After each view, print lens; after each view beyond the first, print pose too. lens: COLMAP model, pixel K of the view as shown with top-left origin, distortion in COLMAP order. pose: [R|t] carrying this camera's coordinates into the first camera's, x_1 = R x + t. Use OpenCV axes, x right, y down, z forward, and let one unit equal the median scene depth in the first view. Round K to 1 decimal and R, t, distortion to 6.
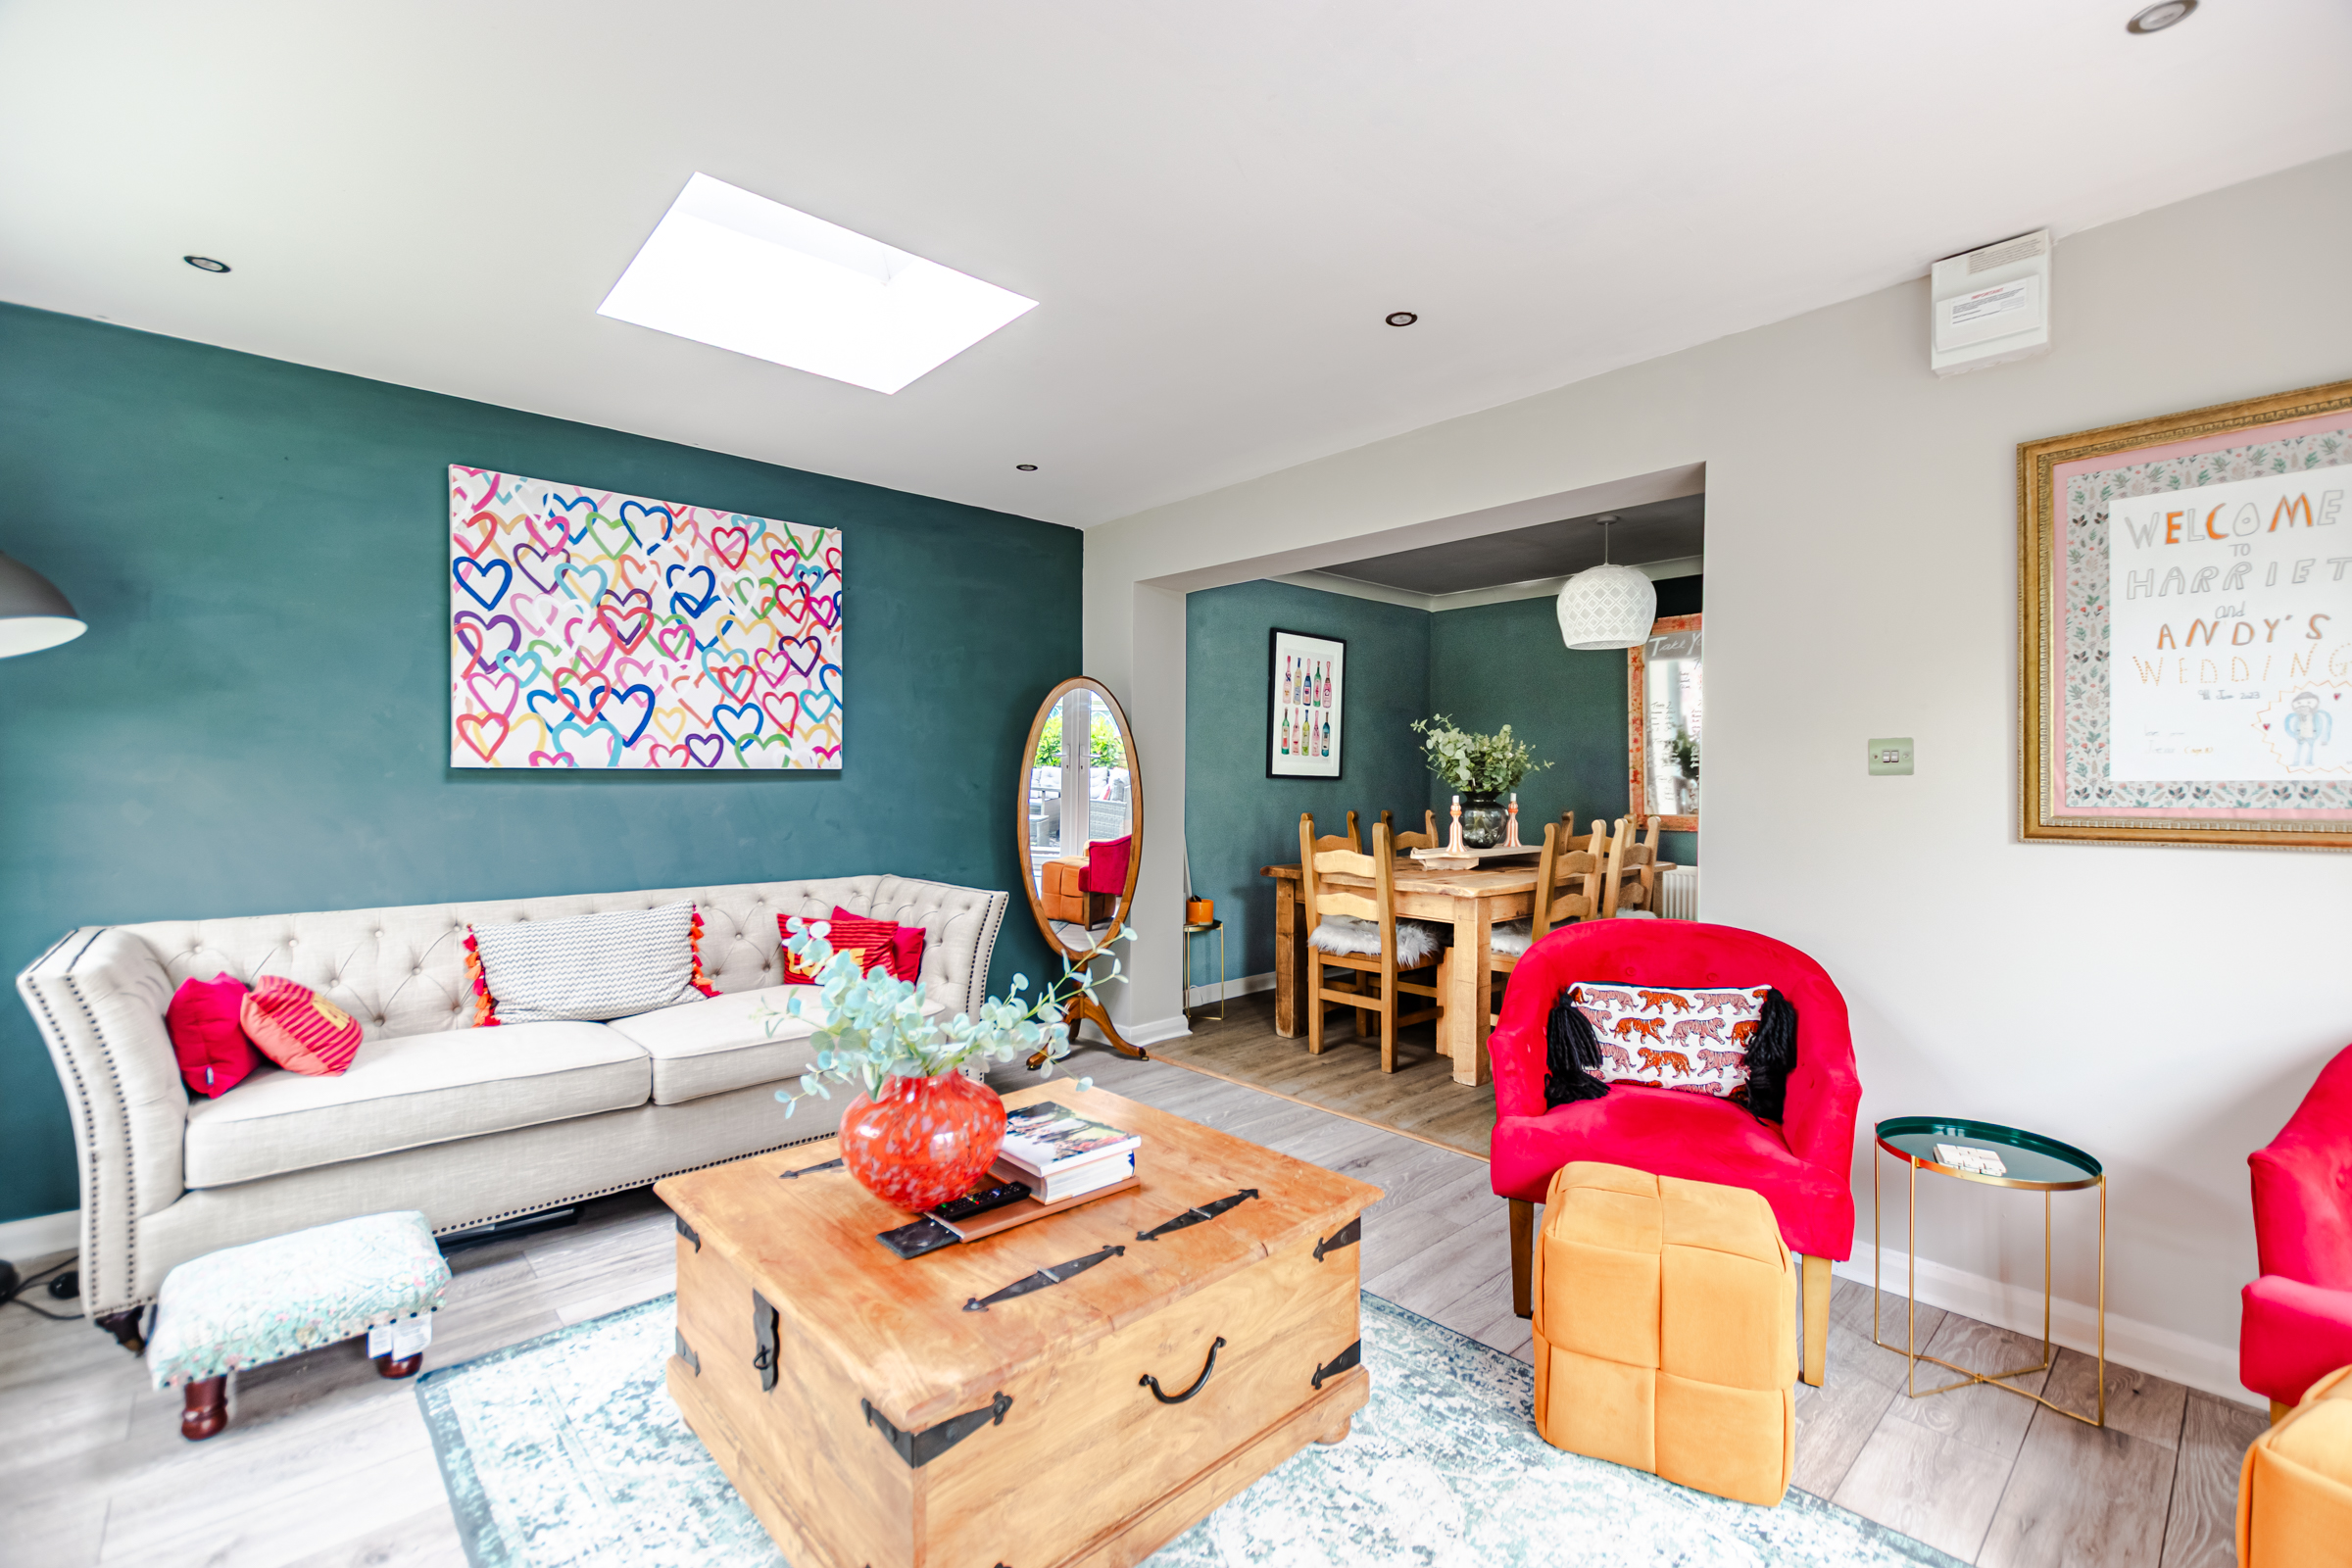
lens RADIAL K [[1016.5, 0, 1207.1], [0, 1016.5, 776.8], [0, 0, 1]] dist [0.010992, -0.002865]
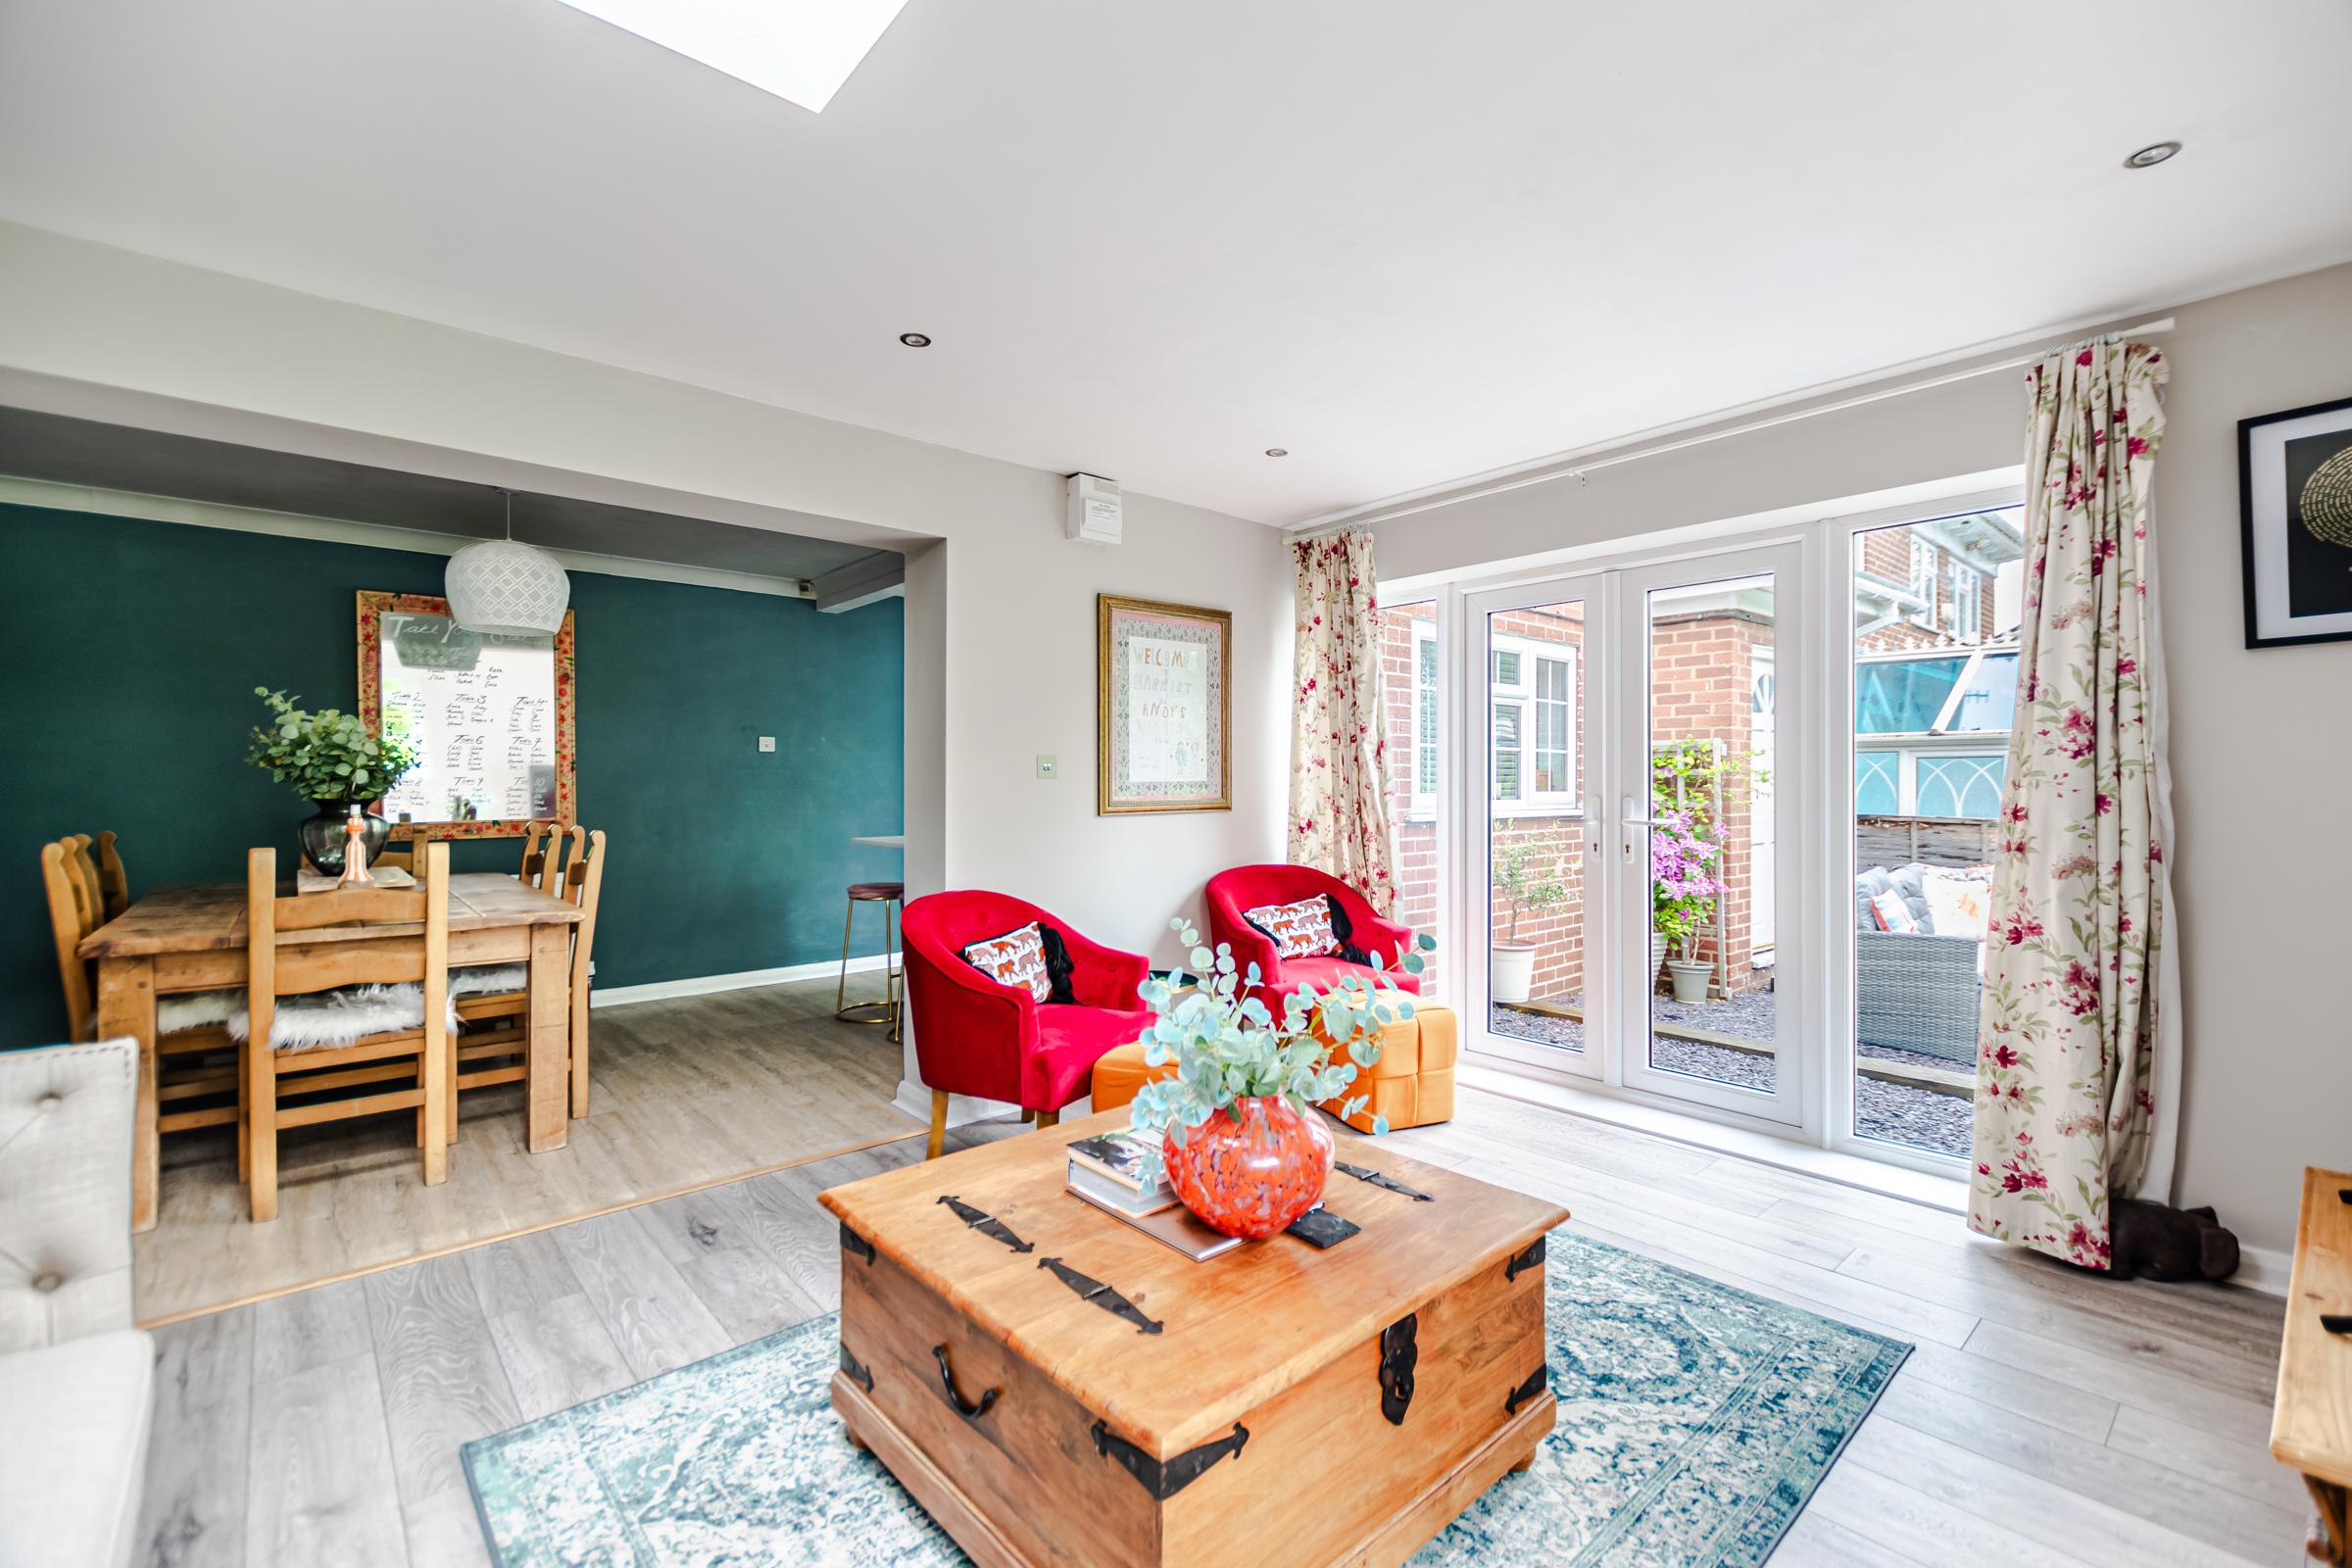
lens RADIAL K [[1016.5, 0, 1163.5], [0, 1016.5, 776.9], [0, 0, 1]] dist [0.010992, -0.002865]
pose [[0.057894, -0.000389, 0.998323, -0.553221], [-0.003939, 0.999992, 0.000618, -0.004840], [-0.998315, -0.003968, 0.057892, 0.458323]]
